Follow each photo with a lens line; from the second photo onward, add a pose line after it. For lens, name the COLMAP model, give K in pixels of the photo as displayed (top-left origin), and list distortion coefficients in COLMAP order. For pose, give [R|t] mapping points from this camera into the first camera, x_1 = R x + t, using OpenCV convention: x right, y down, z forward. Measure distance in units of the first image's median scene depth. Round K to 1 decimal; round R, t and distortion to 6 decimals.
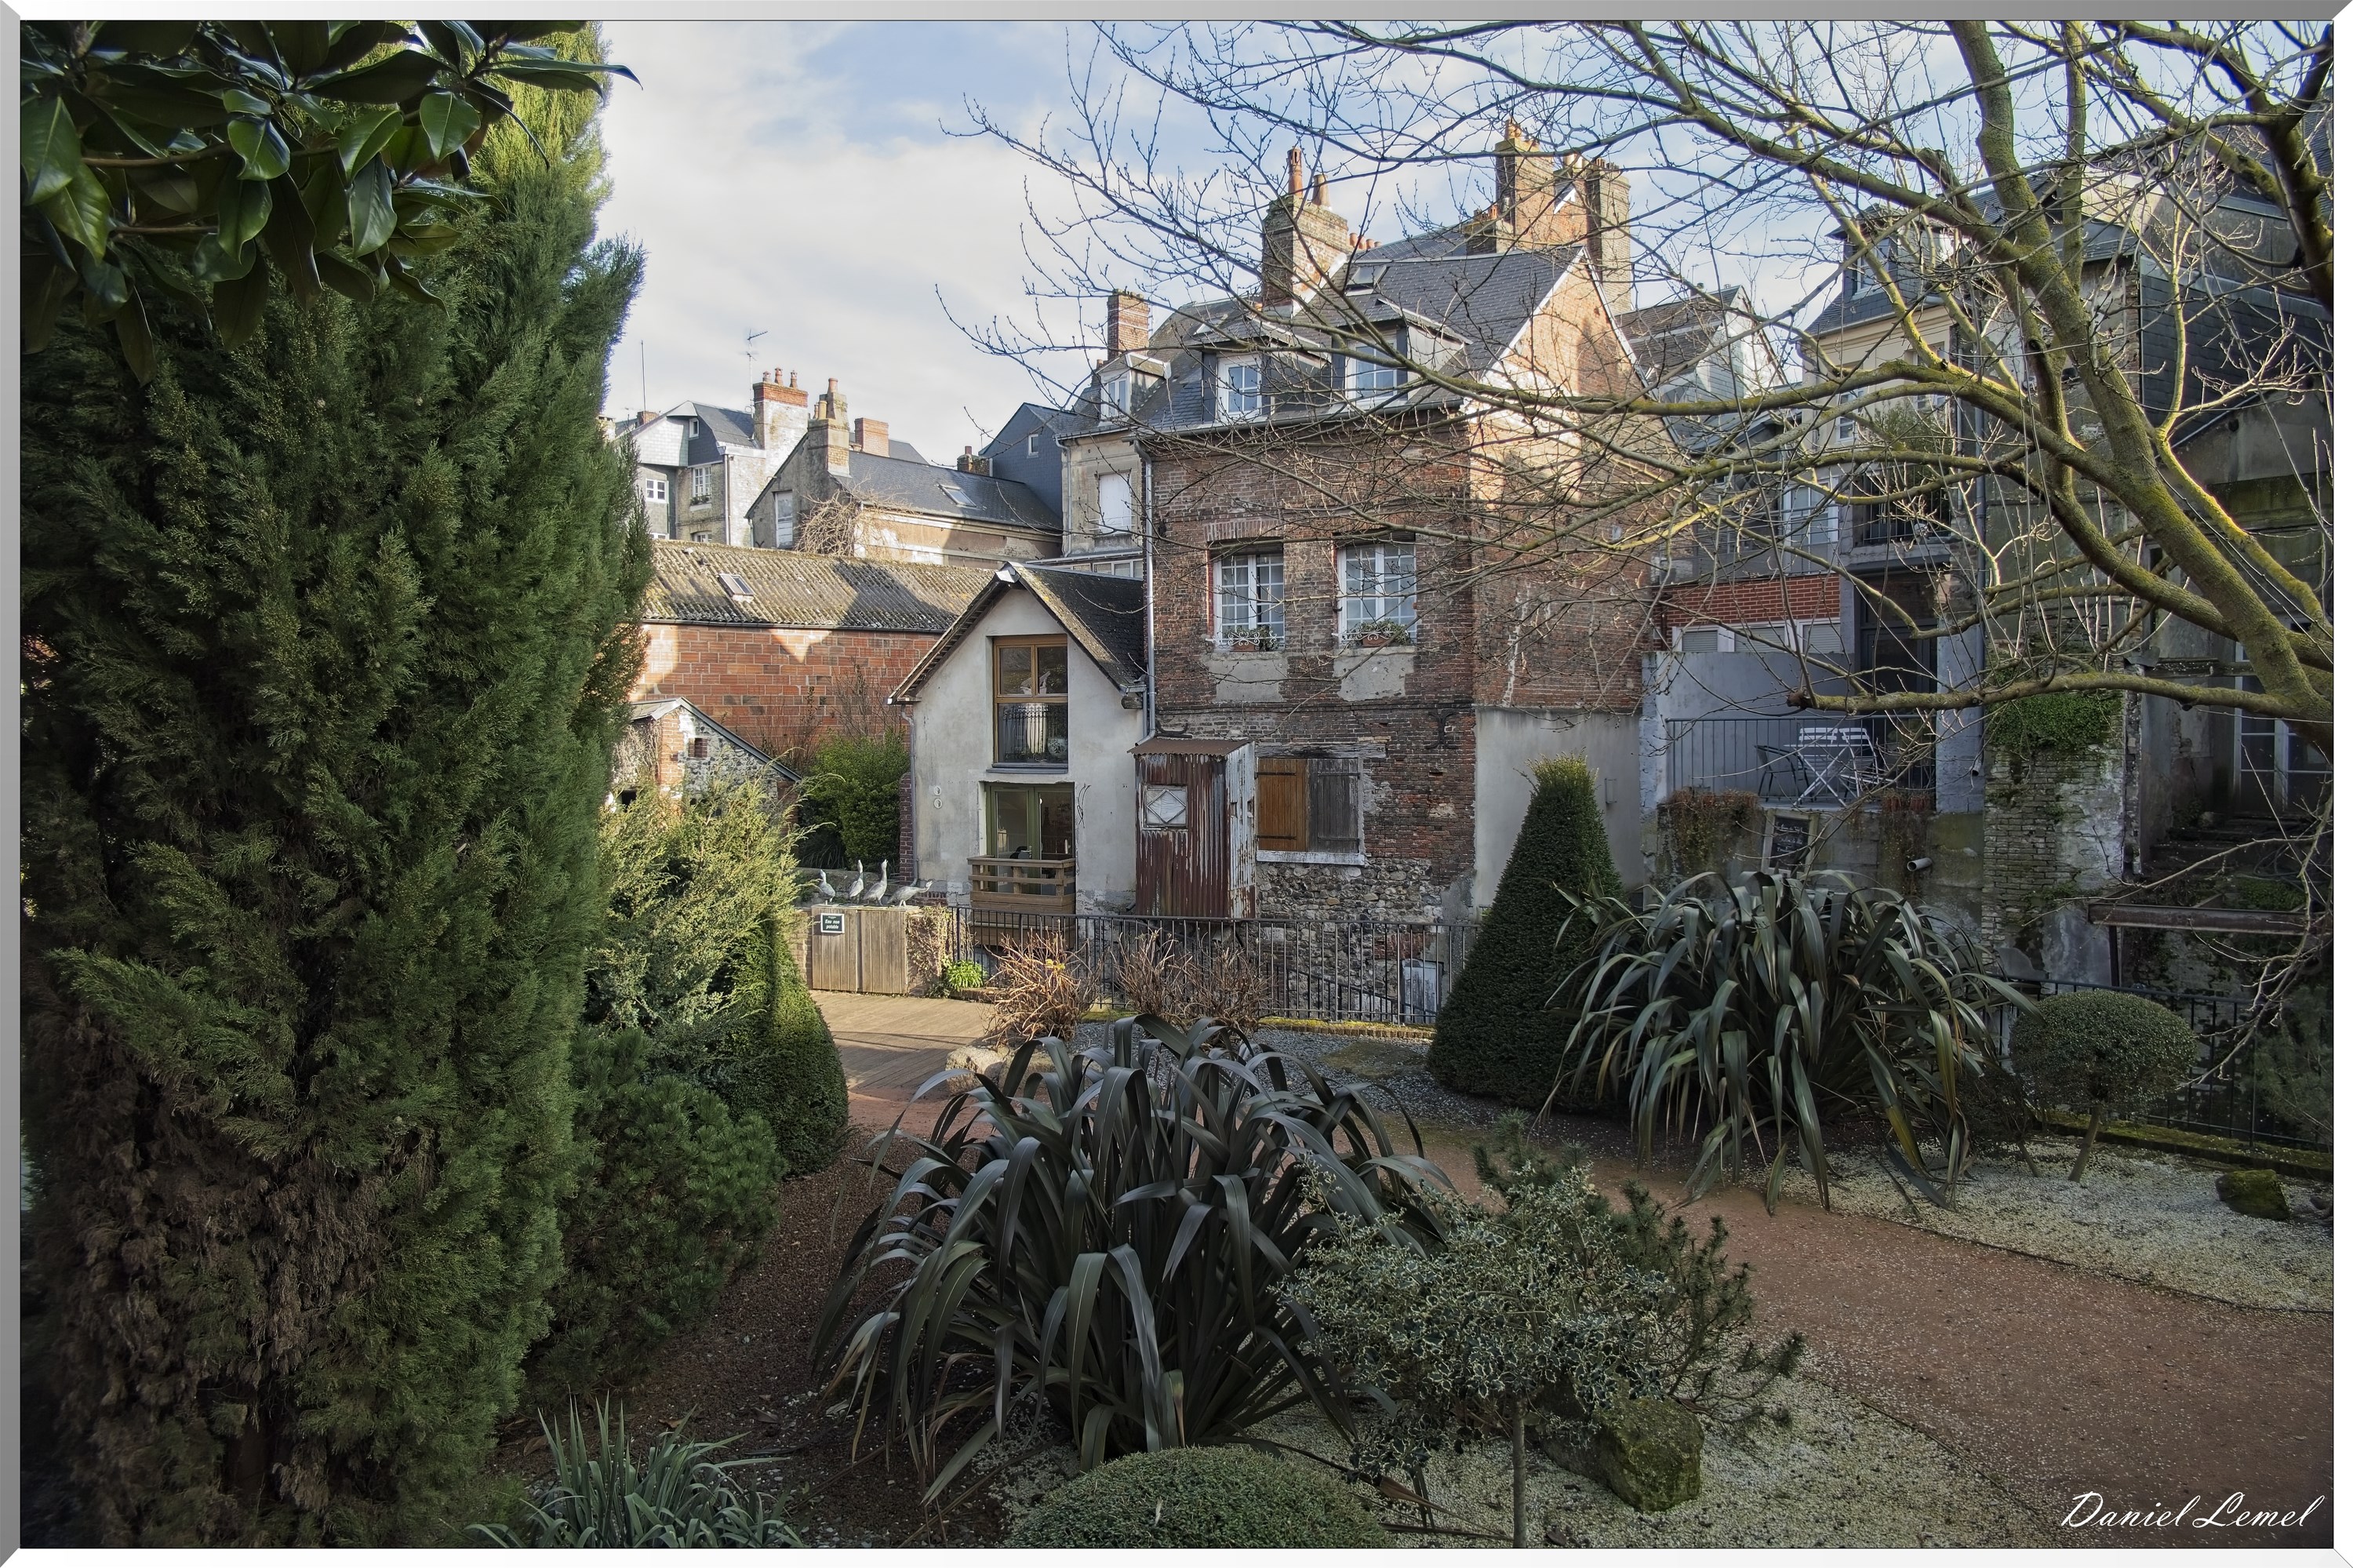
lens RADIAL K [[1631.6, 0, 1178.9], [0, 1631.6, 783.5], [0, 0, 1]] dist [-0.007261, -0.001031]
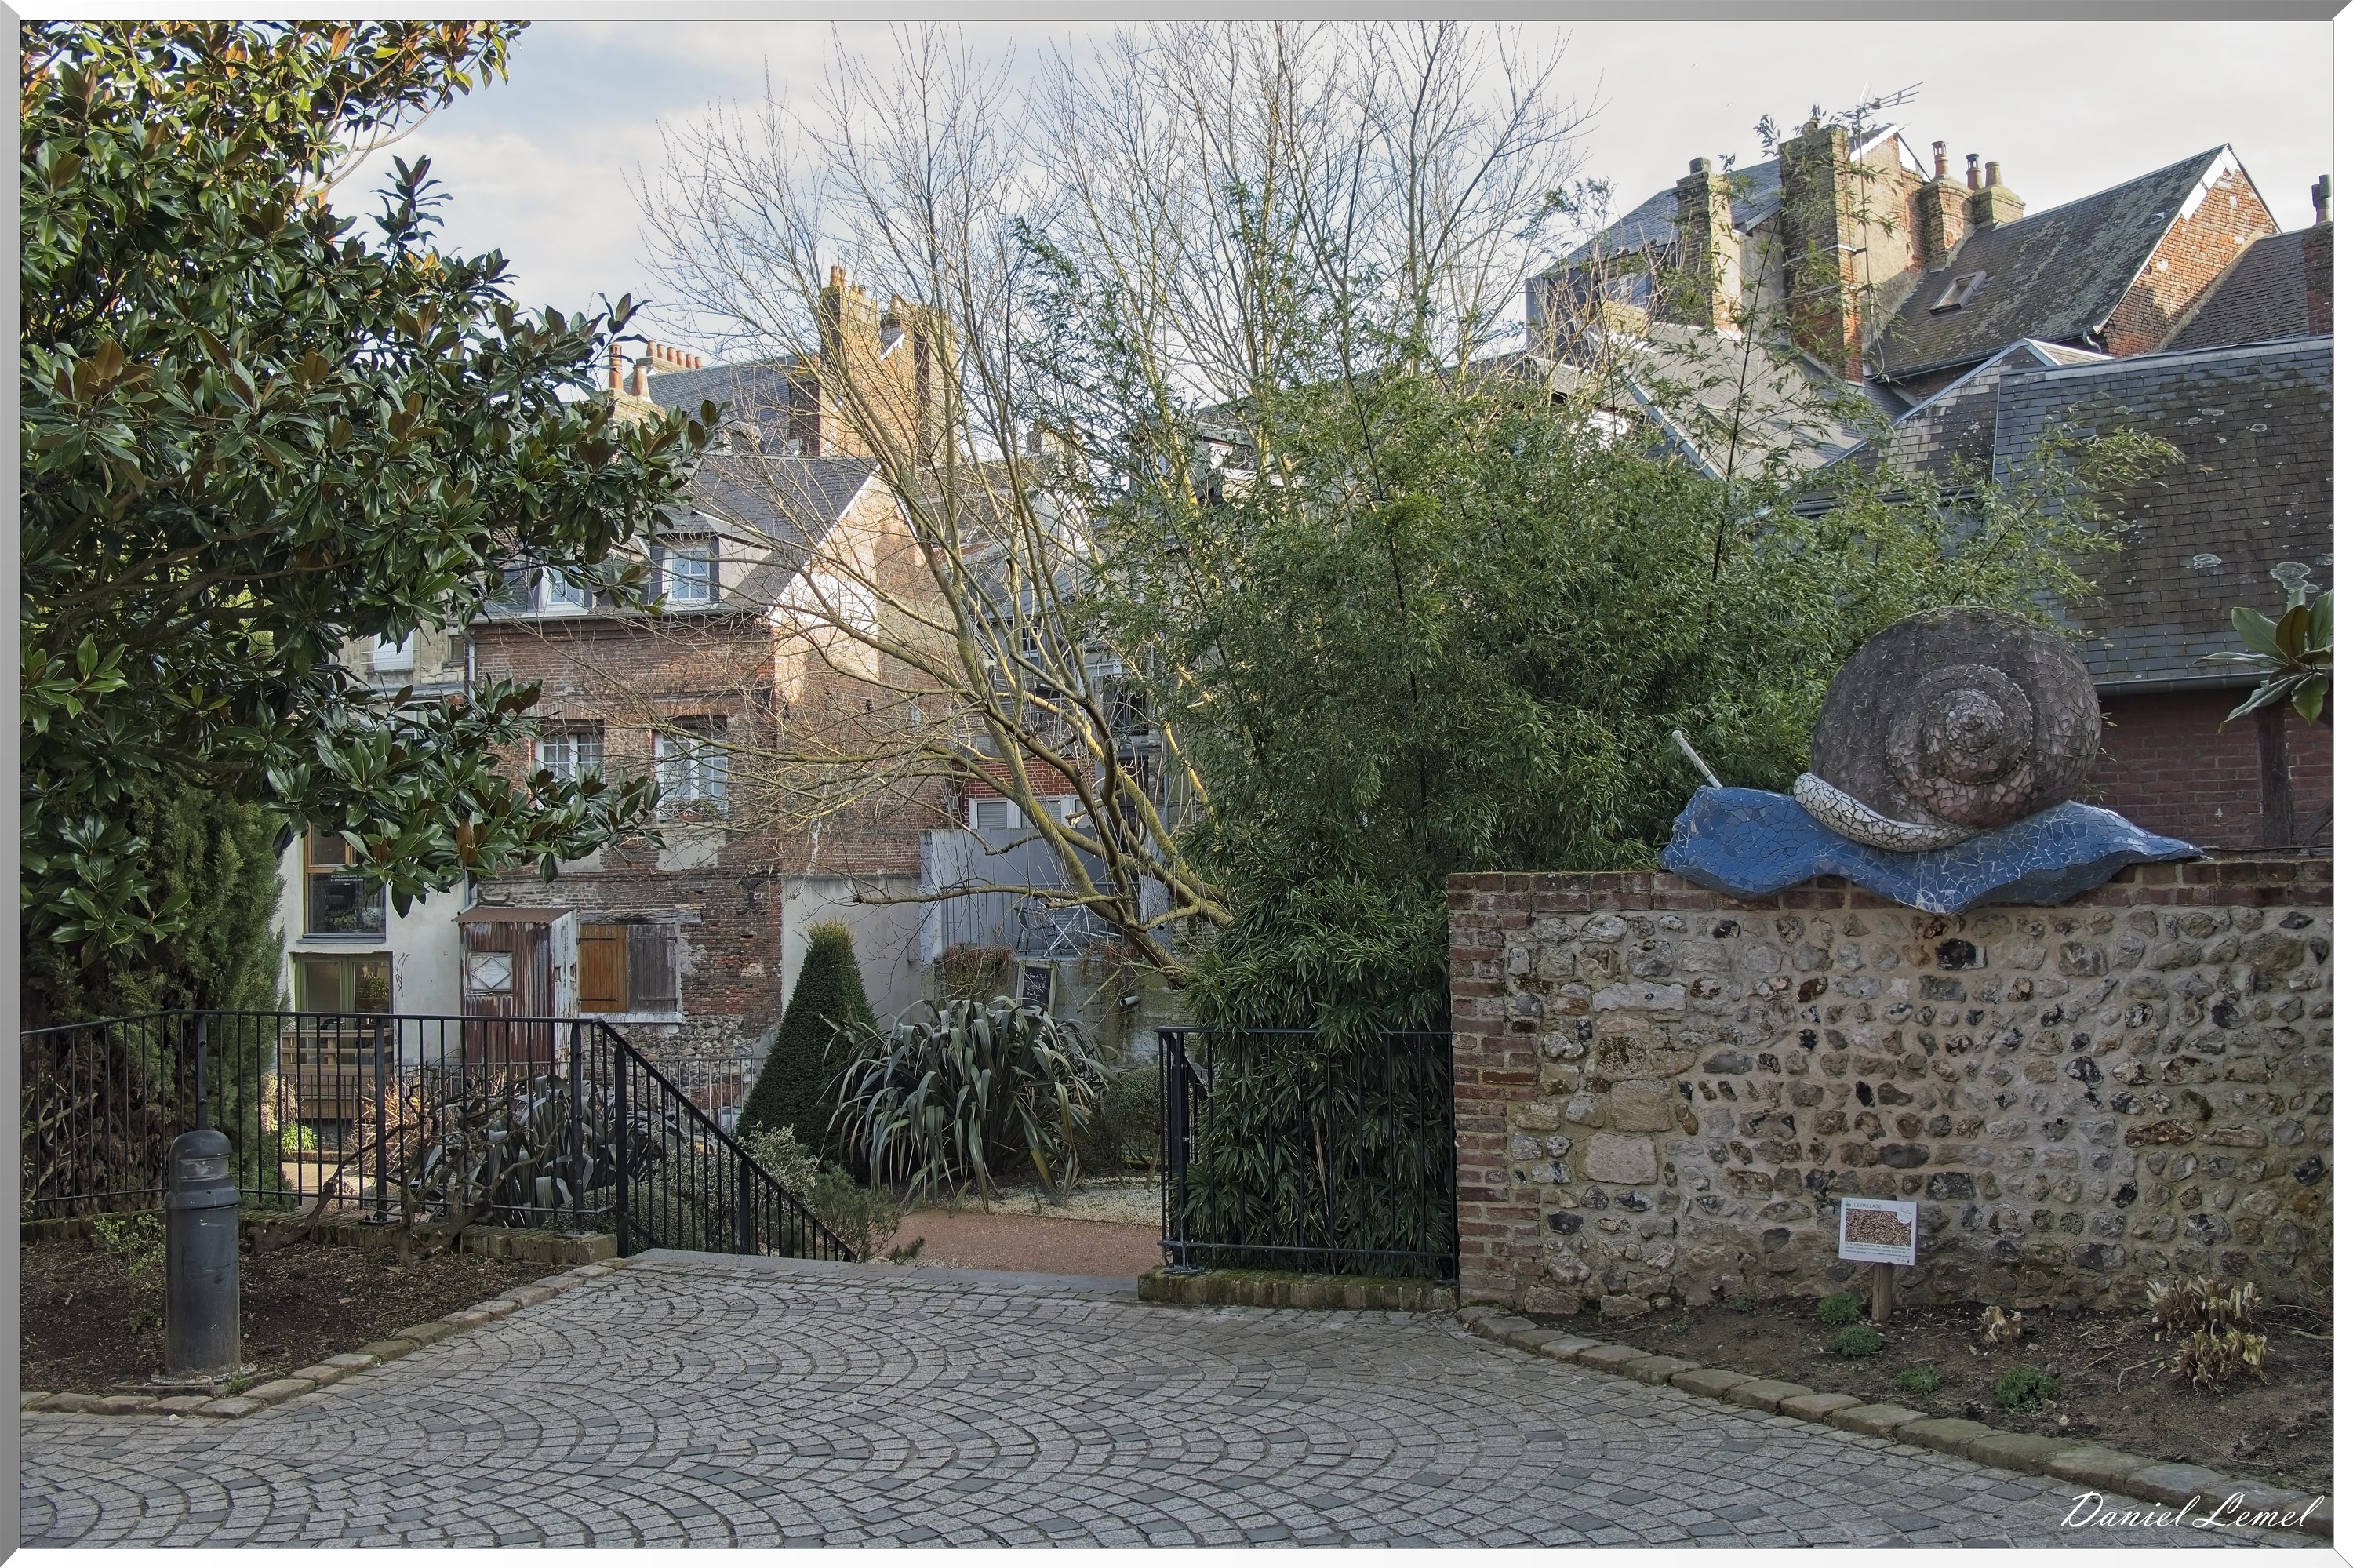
lens RADIAL K [[2033.8, 0, 1181.3], [0, 2033.8, 790.4], [0, 0, 1]] dist [-0.067033, 0.007111]
pose [[0.938229, 0.003829, 0.345993, -0.041467], [0.023315, 0.996967, -0.074256, 0.004082], [-0.345227, 0.077736, 0.935294, -0.389235]]
